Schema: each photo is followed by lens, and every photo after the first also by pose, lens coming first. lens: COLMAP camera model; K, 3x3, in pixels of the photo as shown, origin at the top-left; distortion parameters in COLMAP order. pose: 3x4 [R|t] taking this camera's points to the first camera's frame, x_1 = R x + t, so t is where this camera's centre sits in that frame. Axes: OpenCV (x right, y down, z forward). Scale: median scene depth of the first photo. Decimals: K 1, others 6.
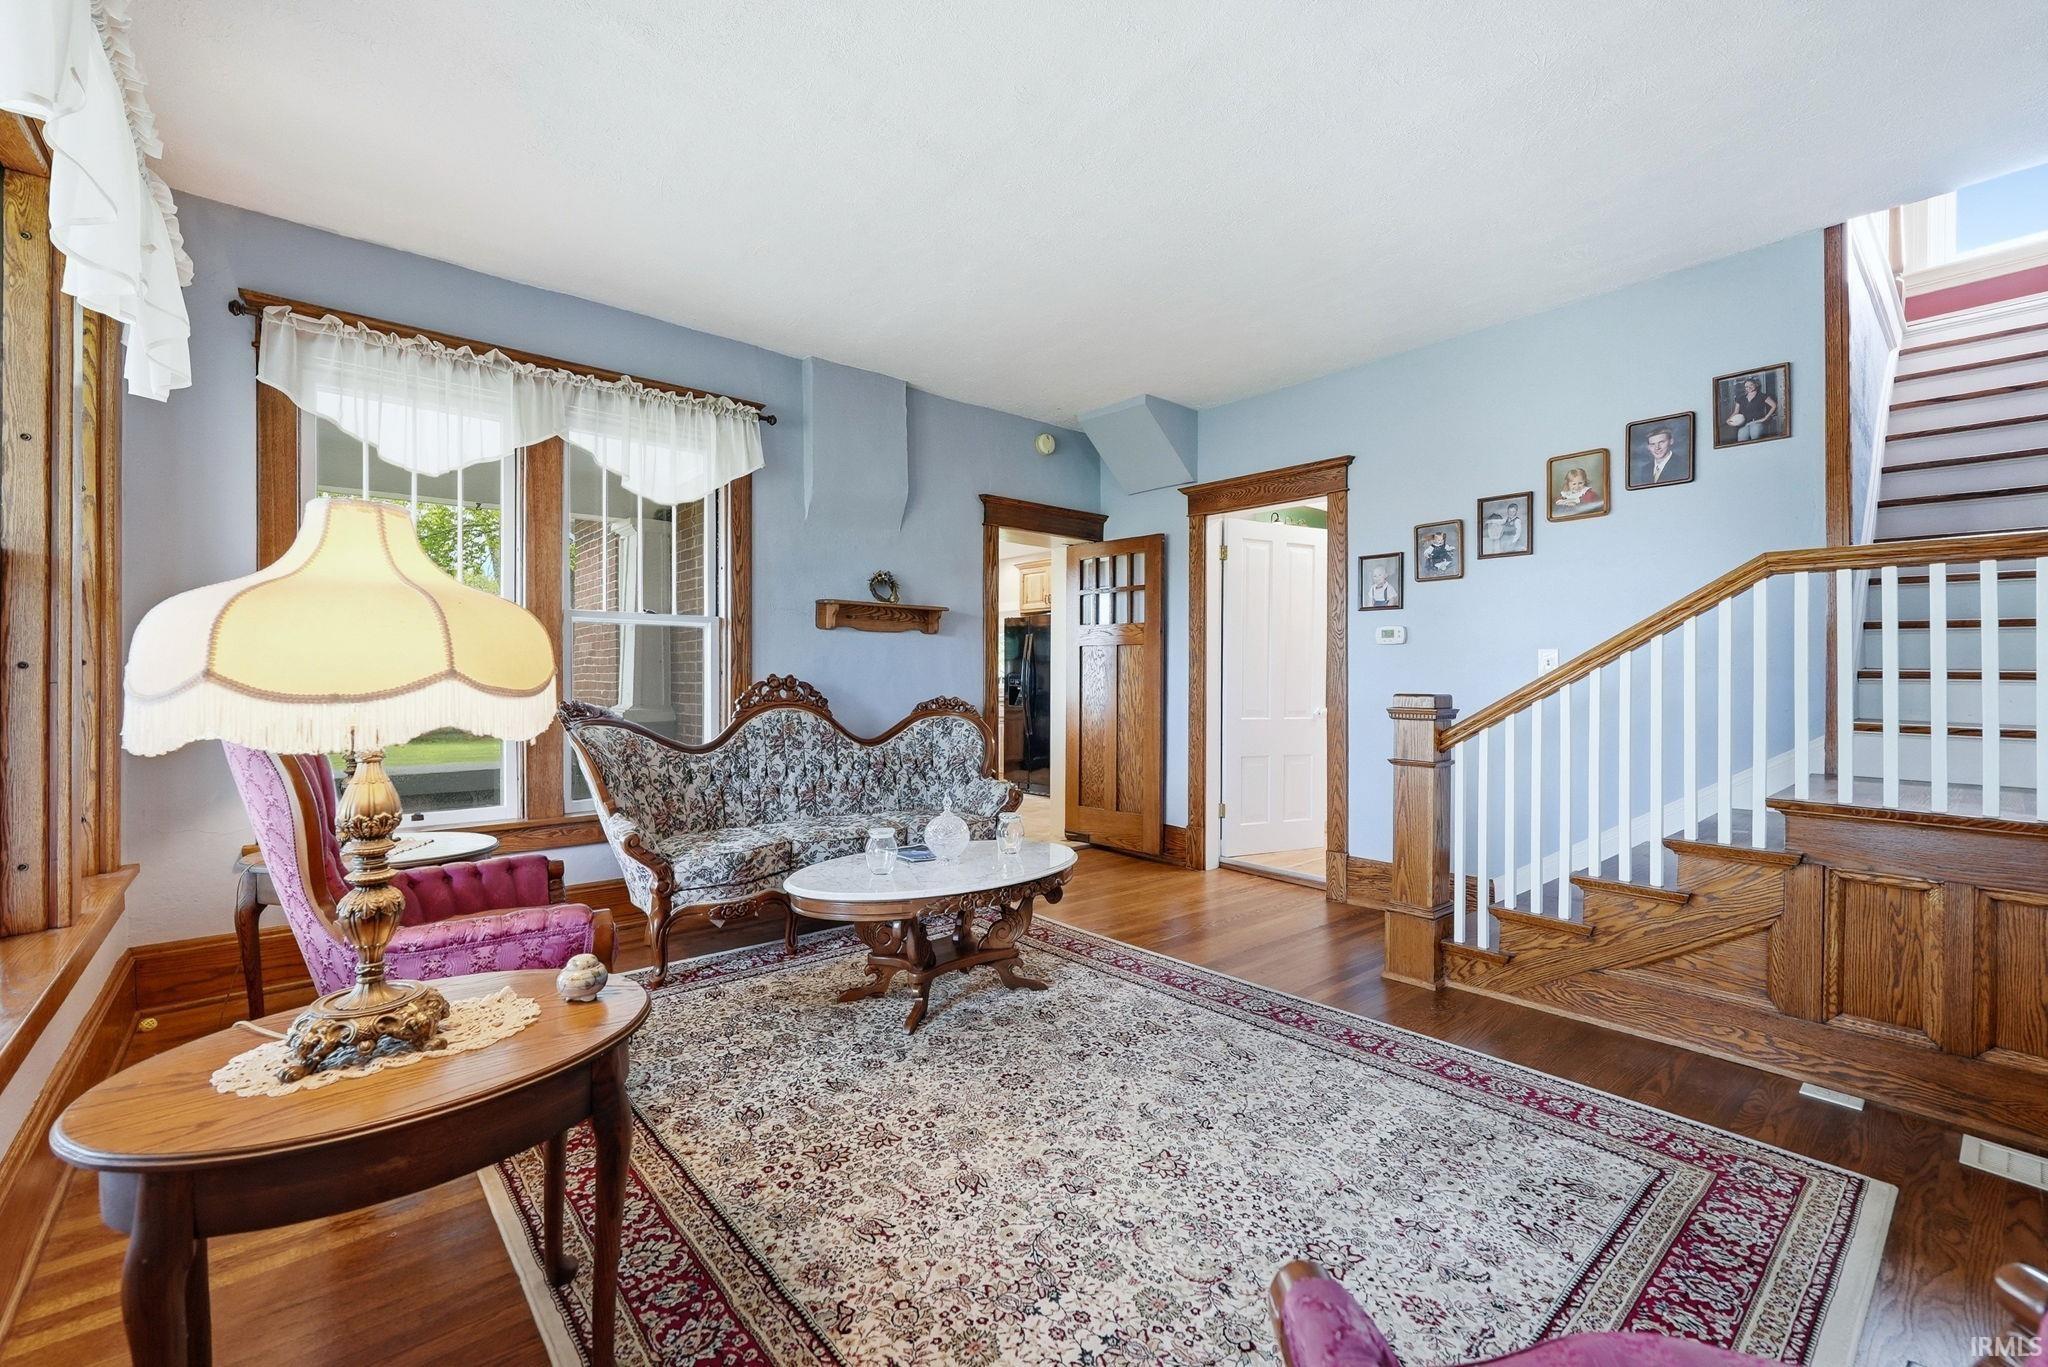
lens RADIAL K [[849.4, 0, 1056.4], [0, 849.4, 671.4], [0, 0, 1]] dist [0.001807, -0.001727]
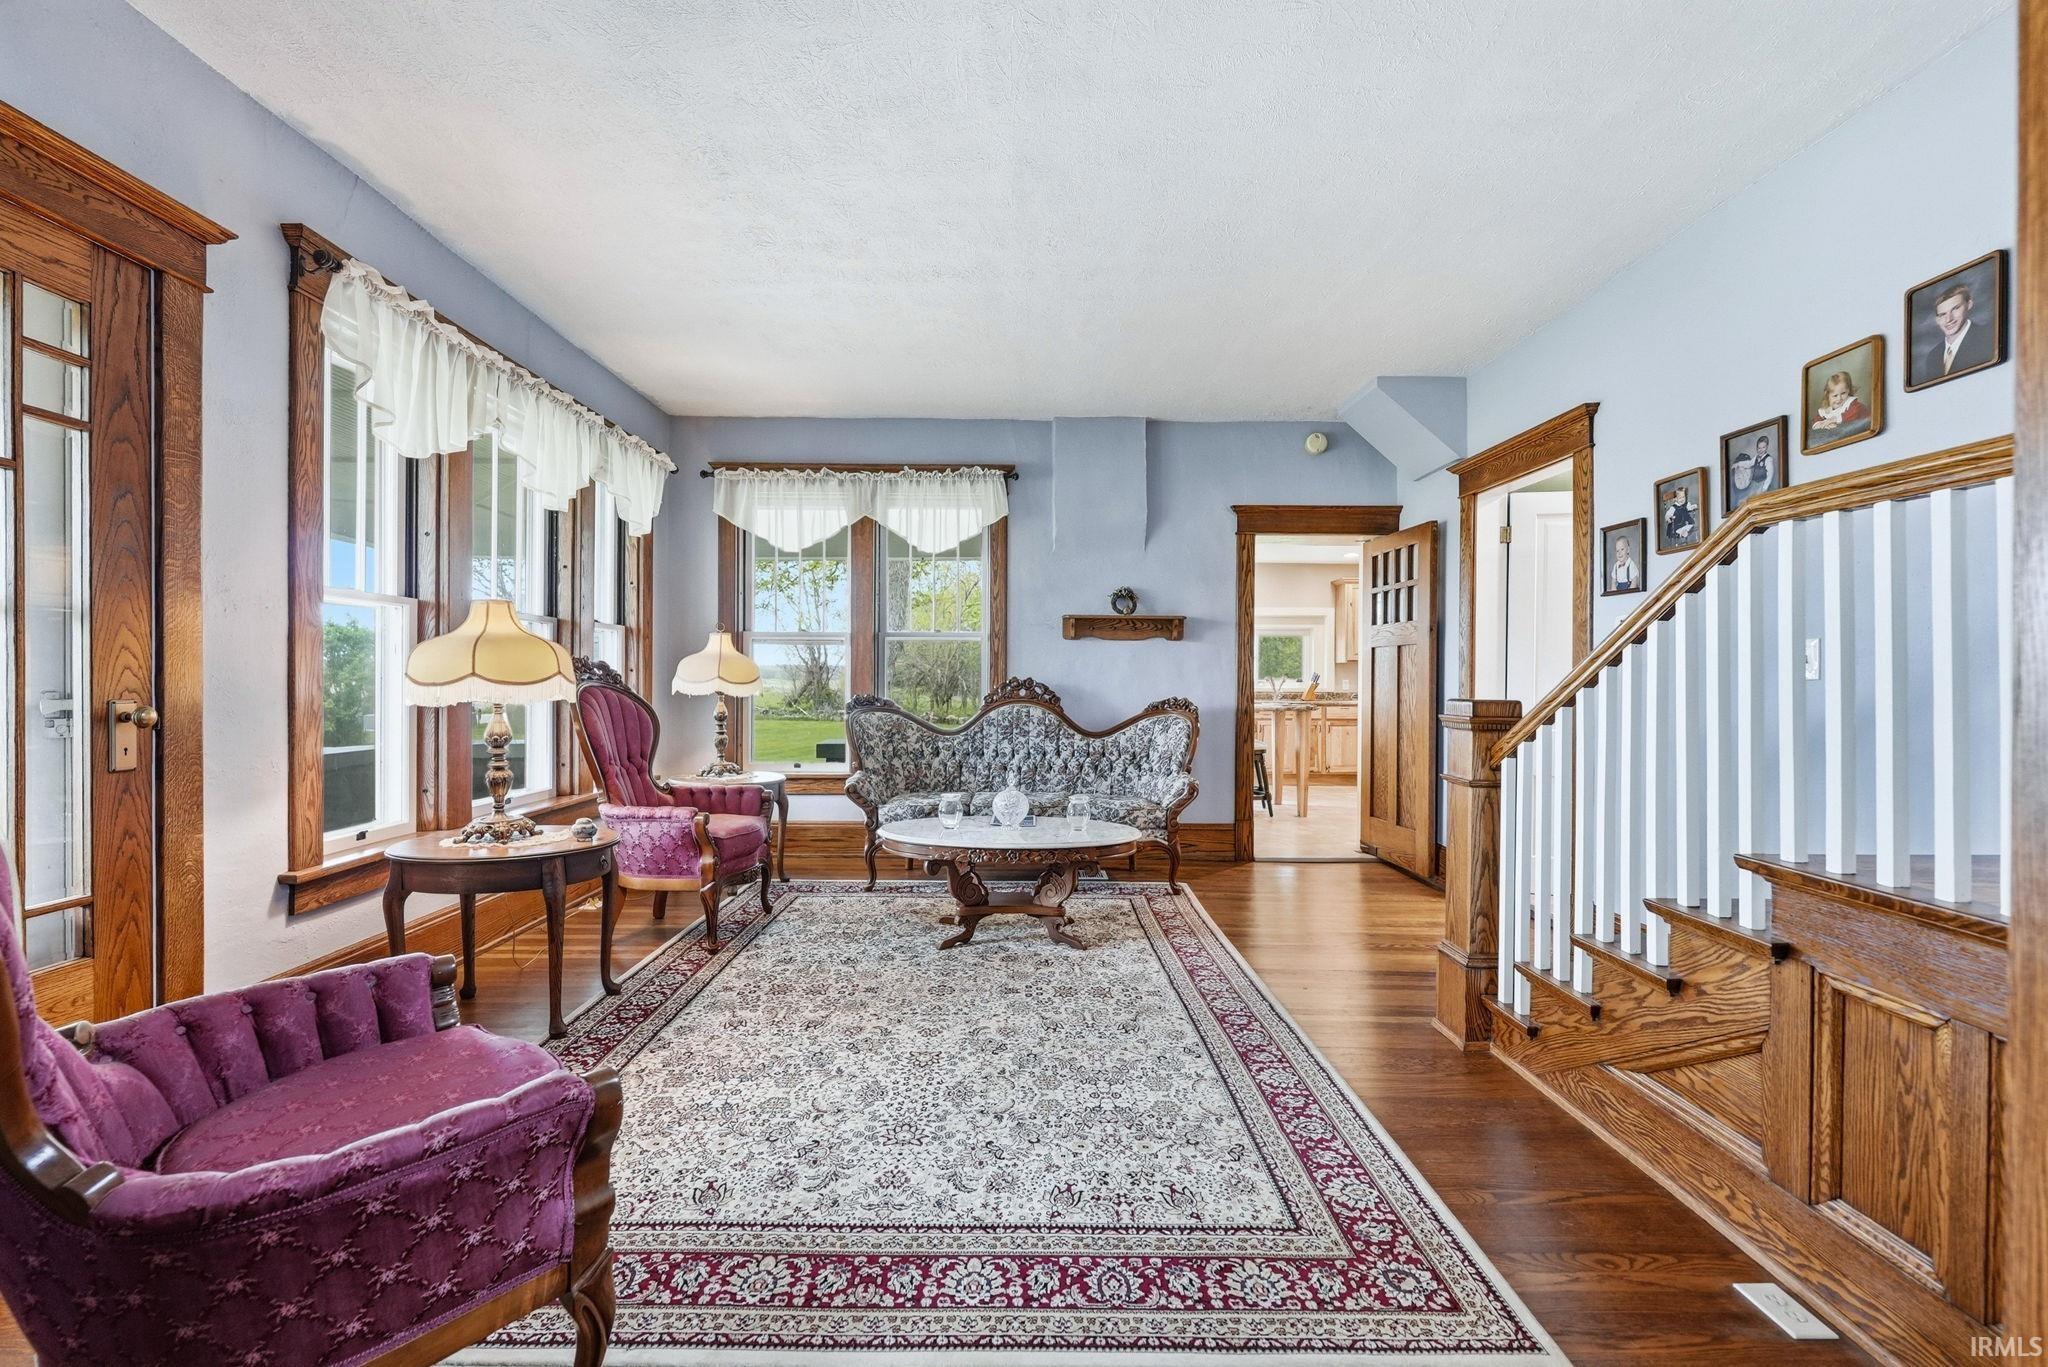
lens RADIAL K [[849.4, 0, 1053.5], [0, 849.4, 676.8], [0, 0, 1]] dist [0.001807, -0.001727]
pose [[0.761943, -0.000158, -0.647644, 0.619800], [0.000438, 1.000000, 0.000273, 0.003676], [0.647644, -0.000492, 0.761943, 0.085512]]
